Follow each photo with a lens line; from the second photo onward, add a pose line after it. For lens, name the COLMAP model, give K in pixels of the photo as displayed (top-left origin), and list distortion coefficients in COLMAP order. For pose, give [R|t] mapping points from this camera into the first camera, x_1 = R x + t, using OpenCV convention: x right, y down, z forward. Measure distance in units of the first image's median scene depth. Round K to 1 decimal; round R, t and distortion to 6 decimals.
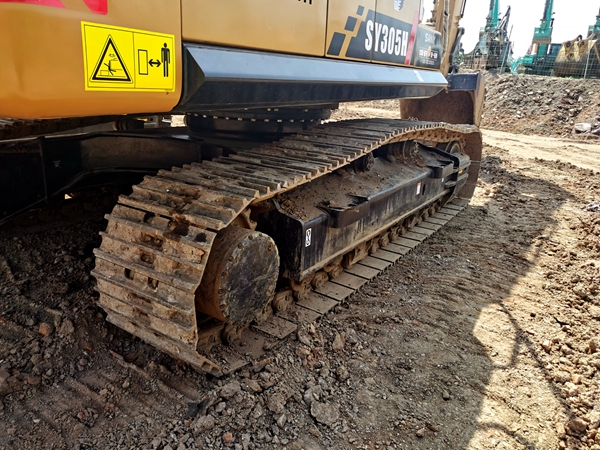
lens RADIAL K [[465.5, 0, 301.8], [0, 465.5, 226.5], [0, 0, 1]] dist [0.027668, -0.007983]
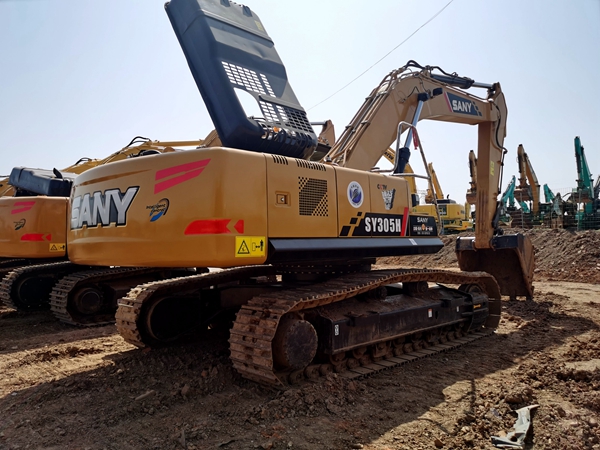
lens RADIAL K [[465.5, 0, 301.8], [0, 465.5, 226.5], [0, 0, 1]] dist [0.027668, -0.007983]
pose [[0.972754, -0.074661, -0.219490, 0.379340], [-0.006649, 0.937353, -0.348318, 0.341232], [0.231745, 0.340287, 0.911317, -1.024467]]
